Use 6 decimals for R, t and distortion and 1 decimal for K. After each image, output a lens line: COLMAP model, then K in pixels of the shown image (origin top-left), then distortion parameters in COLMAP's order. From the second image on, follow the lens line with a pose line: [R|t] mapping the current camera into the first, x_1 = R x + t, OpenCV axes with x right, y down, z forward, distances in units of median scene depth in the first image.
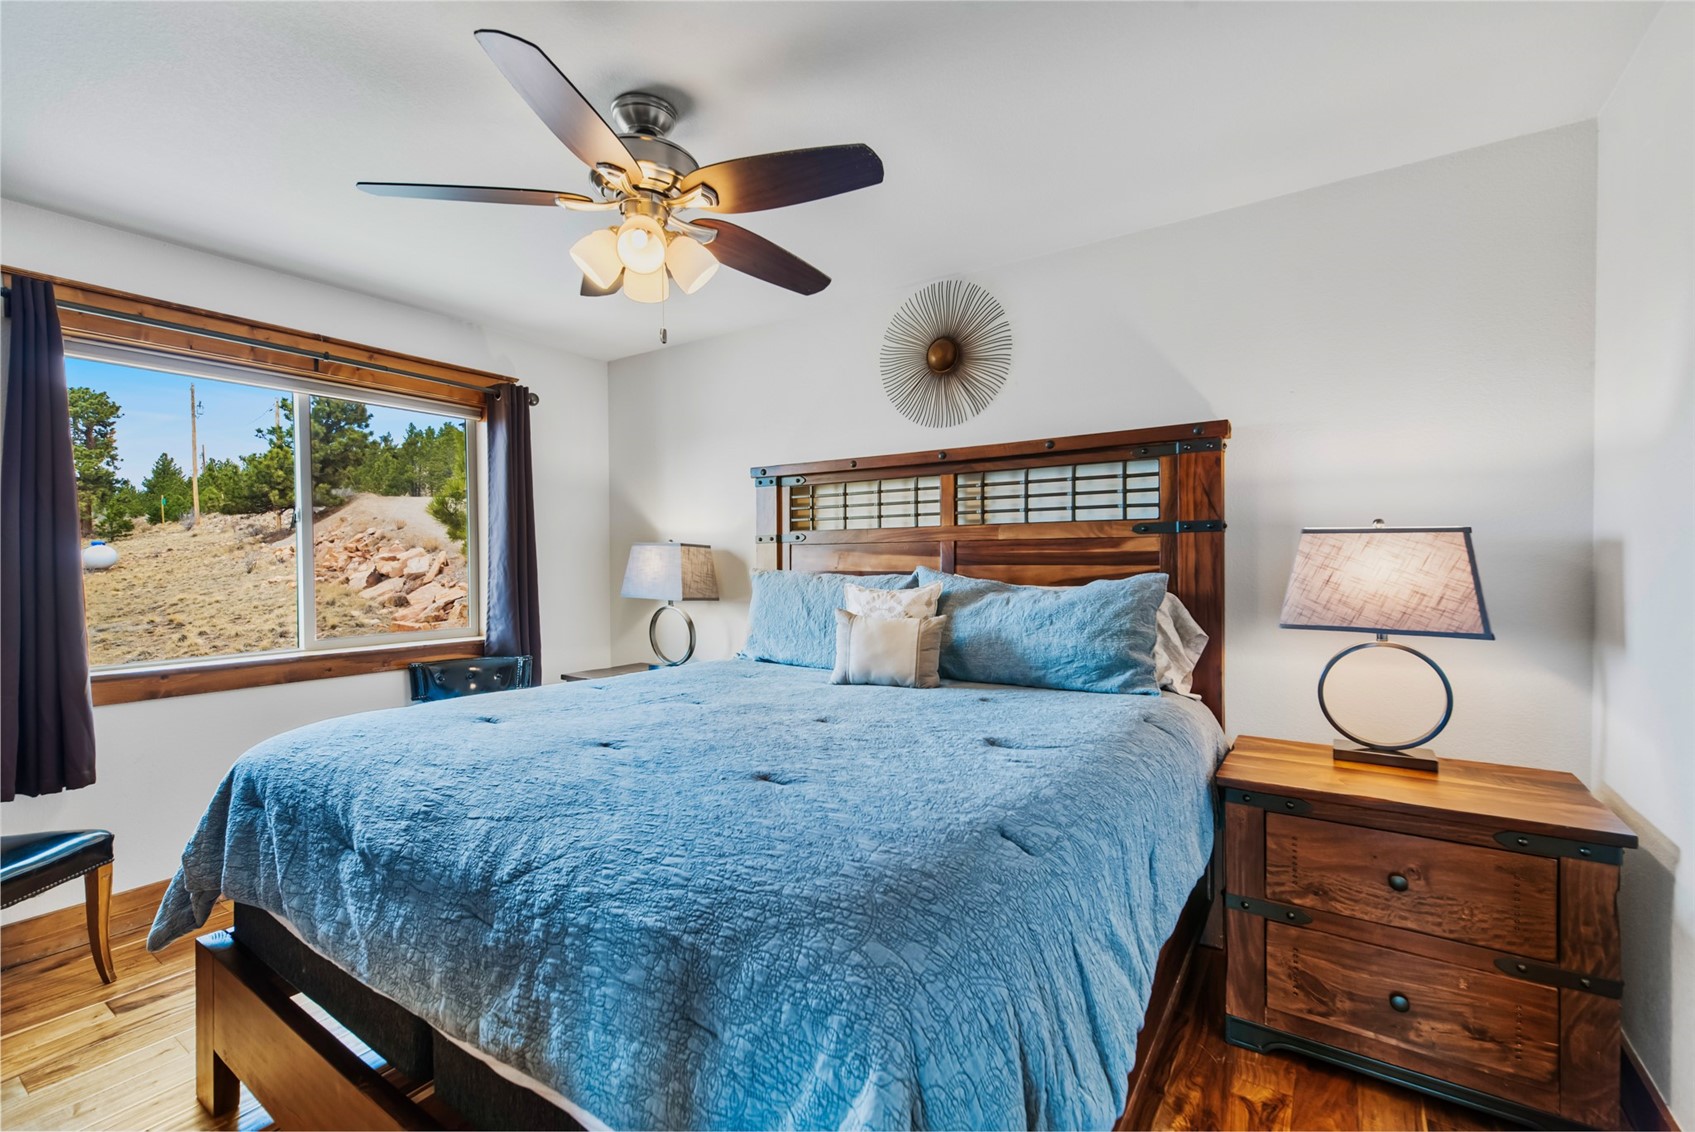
lens RADIAL K [[735.6, 0, 853.0], [0, 735.6, 569.5], [0, 0, 1]] dist [0.005306, 0.001285]
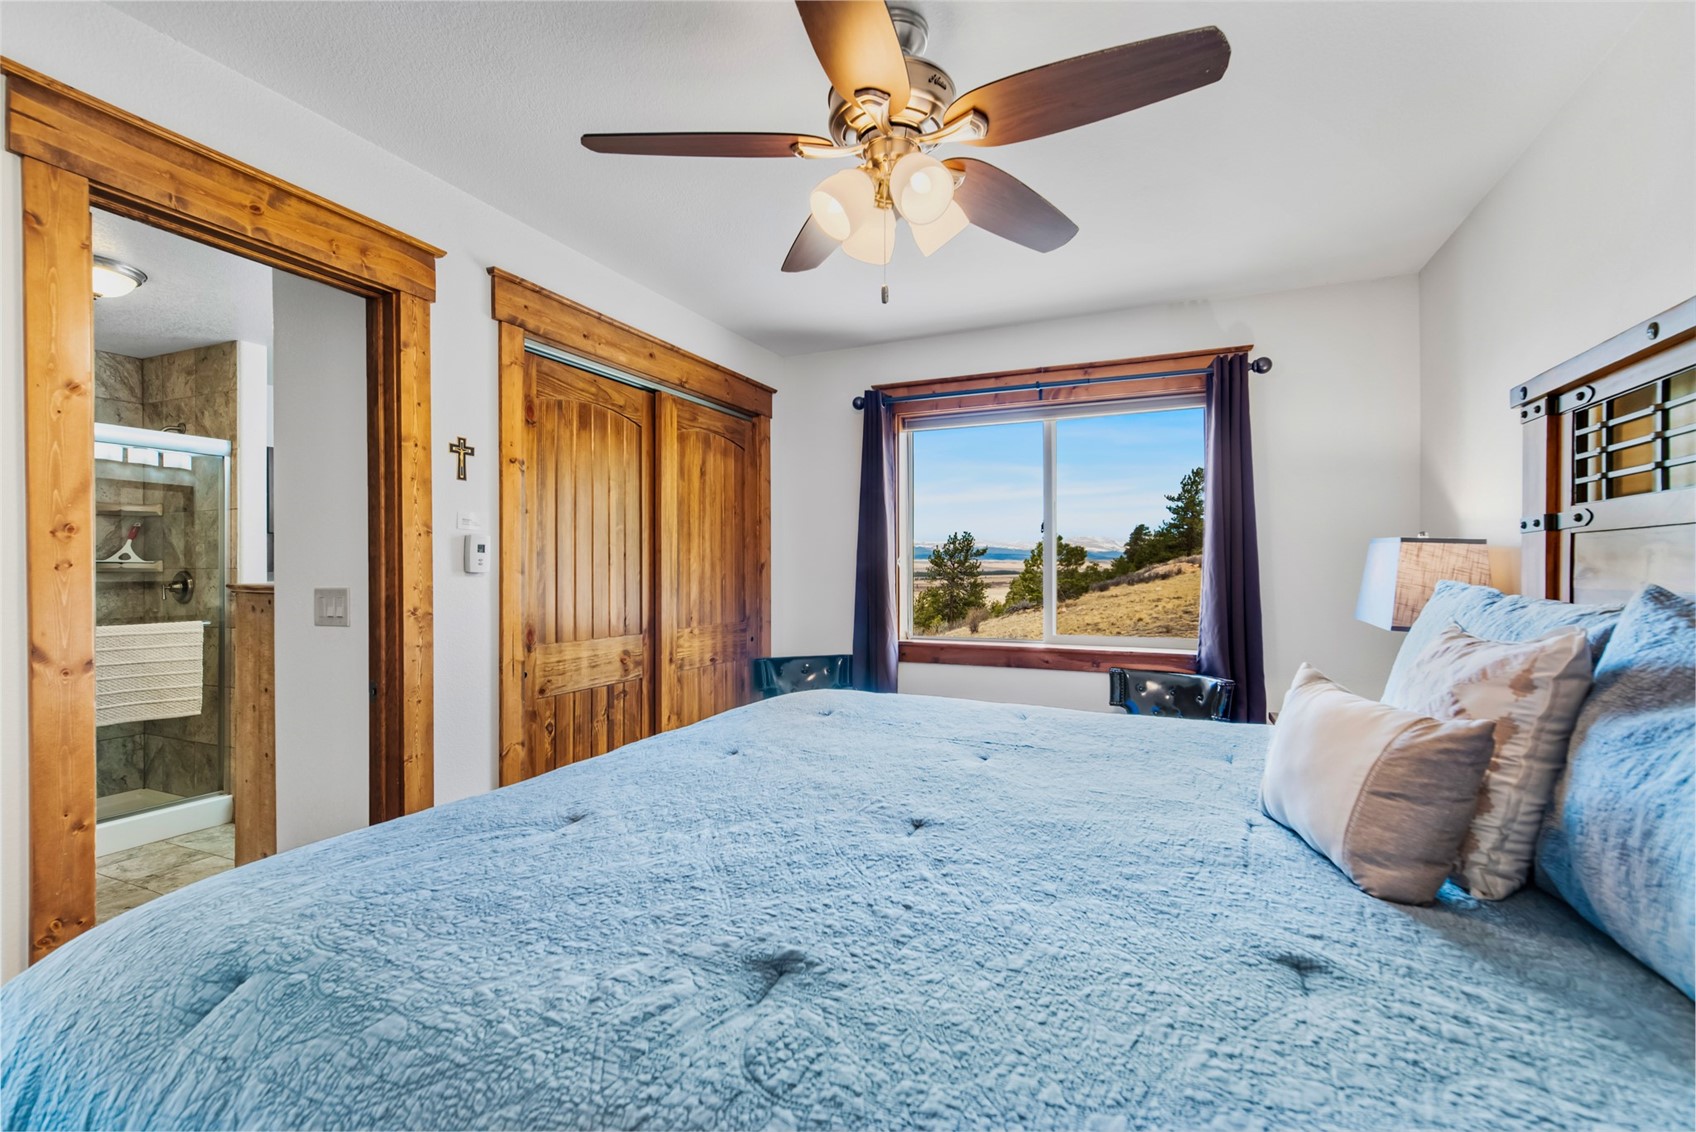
lens RADIAL K [[736.0, 0, 852.4], [0, 736.0, 564.3], [0, 0, 1]] dist [0.005306, 0.001285]
pose [[0.174048, 0.001269, -0.984736, 0.313770], [-0.012270, 0.999924, -0.000881, -0.007419], [0.984661, 0.012236, 0.174050, 0.462670]]
